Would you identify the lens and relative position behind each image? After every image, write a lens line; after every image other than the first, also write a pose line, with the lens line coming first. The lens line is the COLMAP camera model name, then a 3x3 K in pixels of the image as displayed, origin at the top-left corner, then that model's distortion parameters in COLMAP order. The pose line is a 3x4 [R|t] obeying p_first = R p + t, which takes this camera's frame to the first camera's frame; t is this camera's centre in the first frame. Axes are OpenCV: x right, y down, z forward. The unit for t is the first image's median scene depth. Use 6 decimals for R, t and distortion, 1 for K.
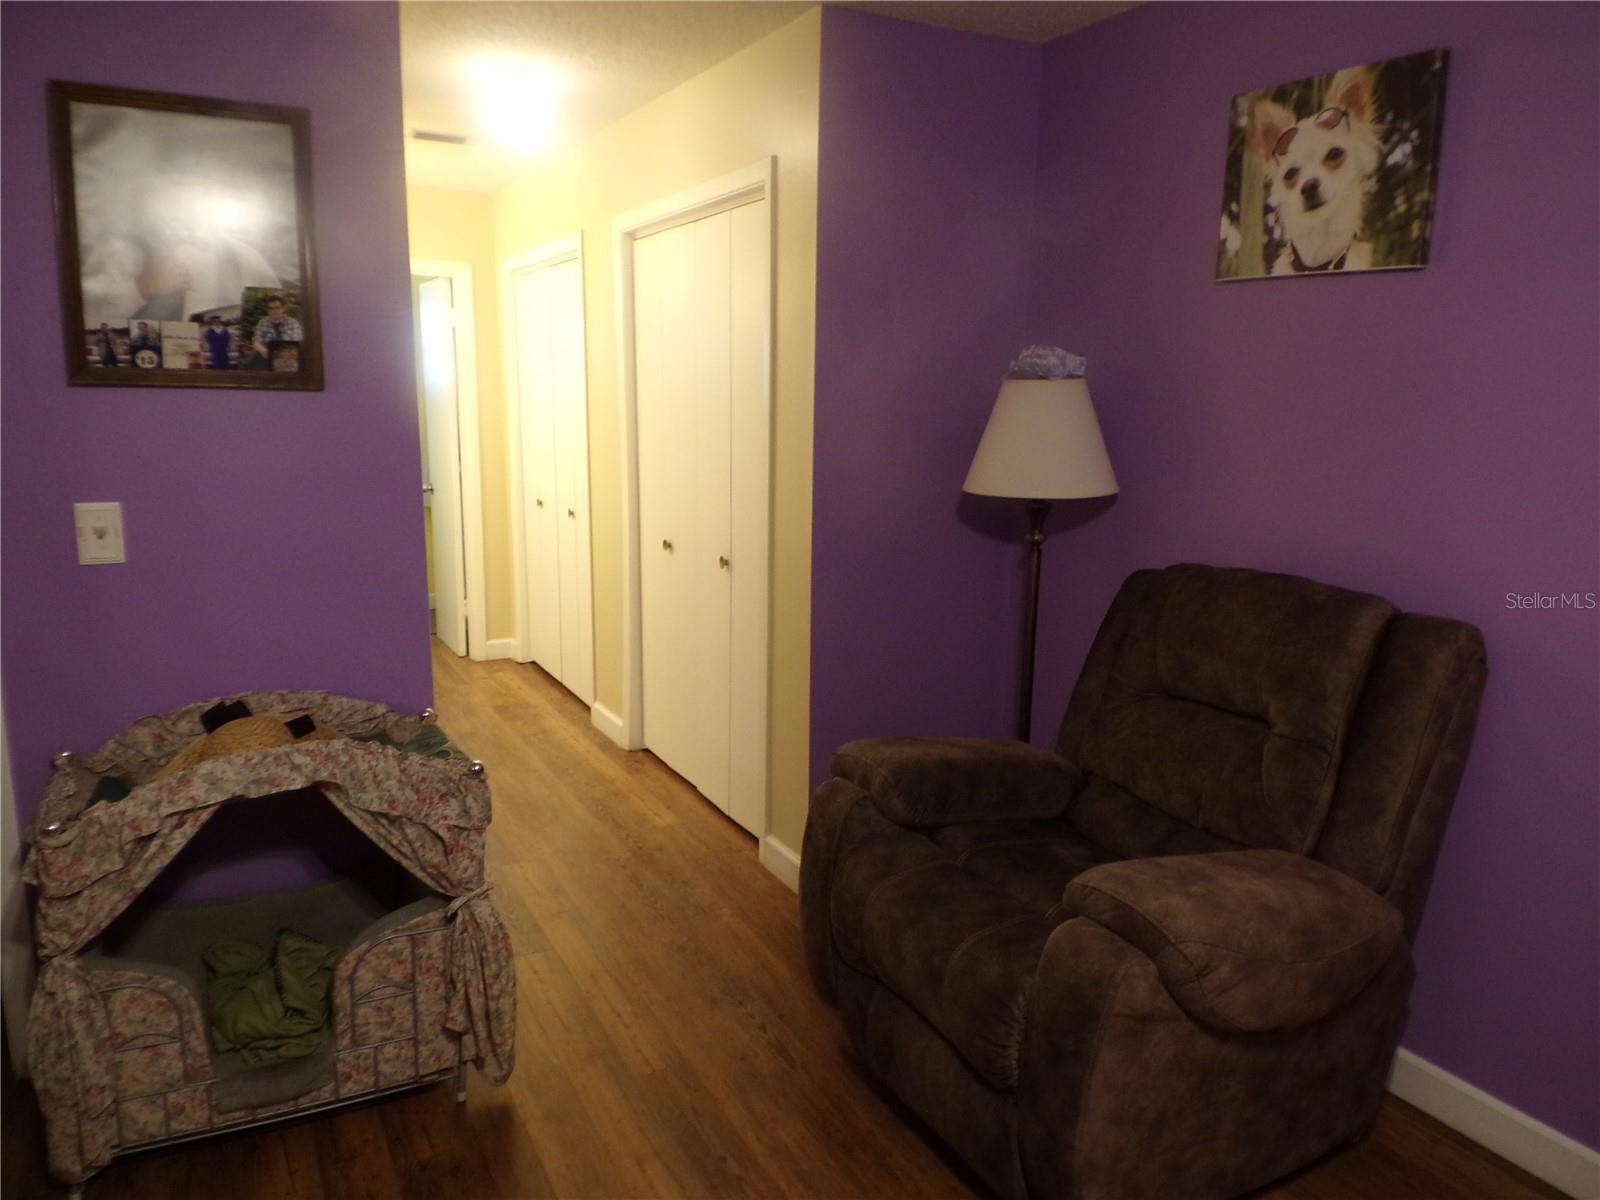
lens RADIAL K [[1118.4, 0, 803.7], [0, 1118.4, 604.9], [0, 0, 1]] dist [0.125598, -0.174097]
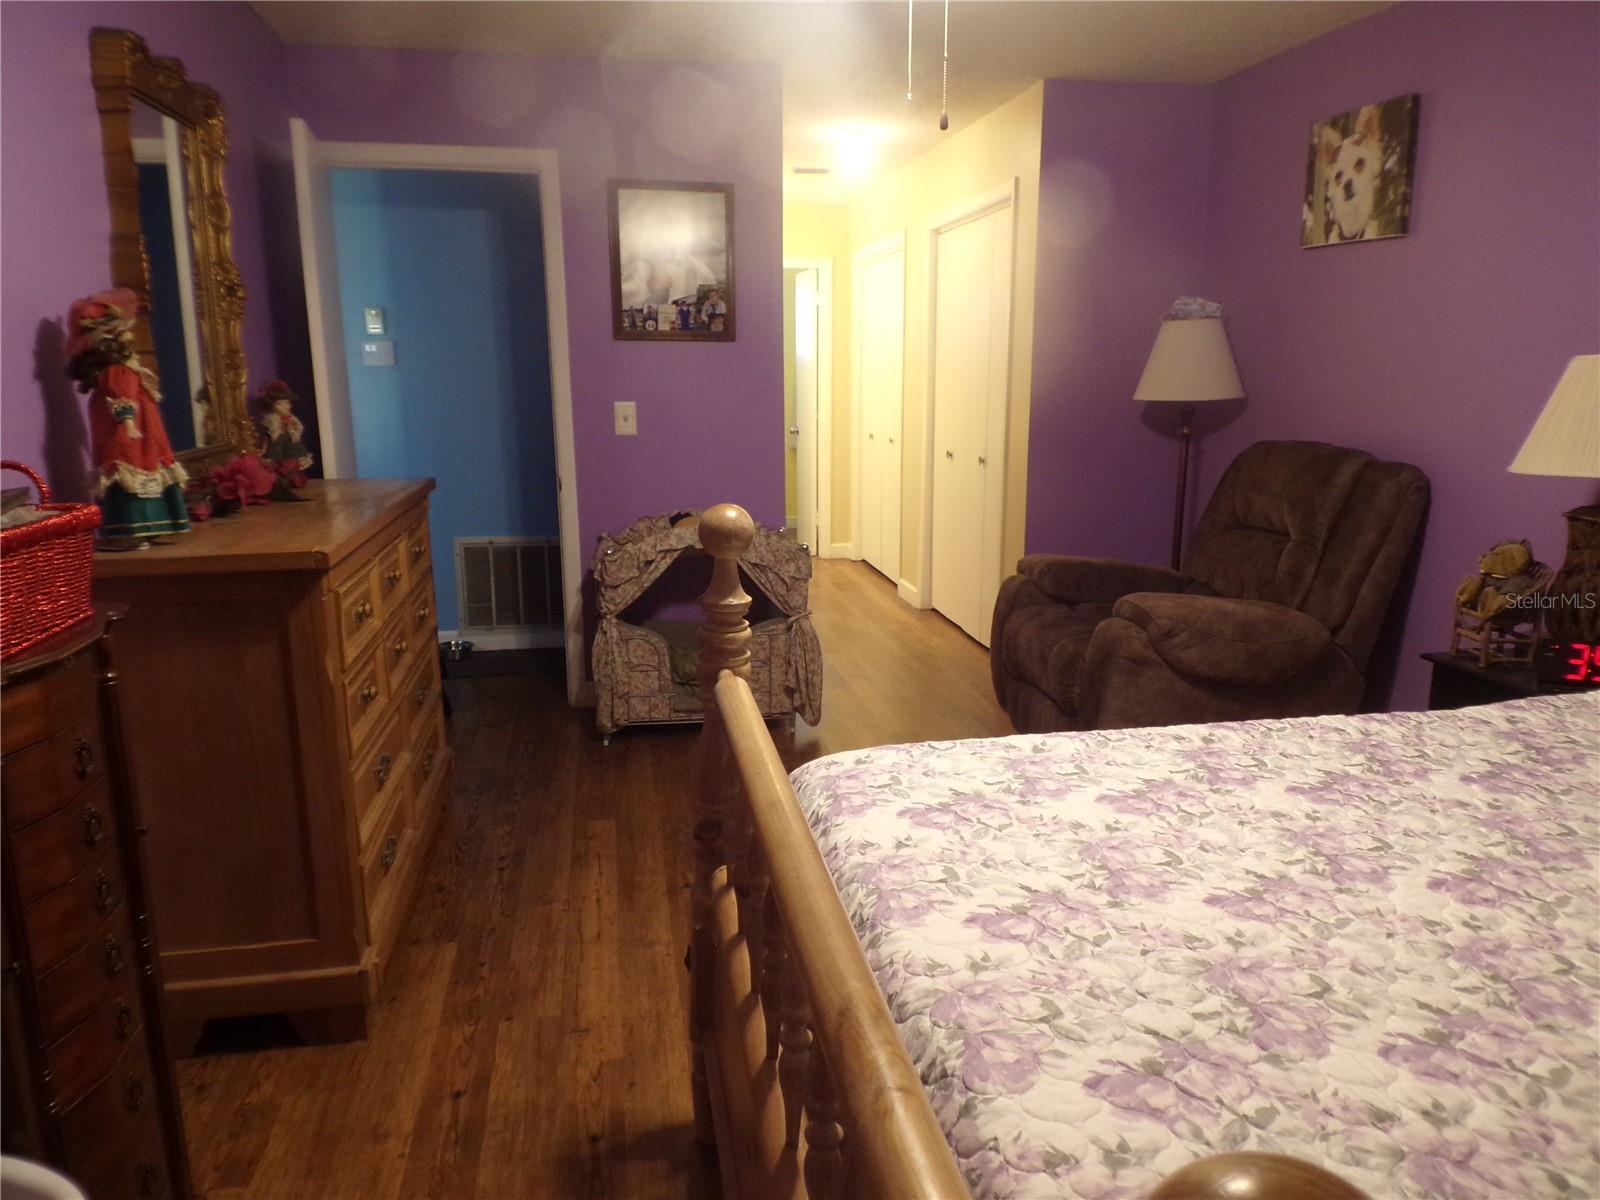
lens RADIAL K [[1118.4, 0, 804.2], [0, 1118.4, 611.2], [0, 0, 1]] dist [0.125598, -0.174097]
pose [[0.950361, 0.047027, -0.307574, 0.267423], [-0.038863, 0.998712, 0.032619, 0.188475], [0.308712, -0.019046, 0.950965, -0.713803]]
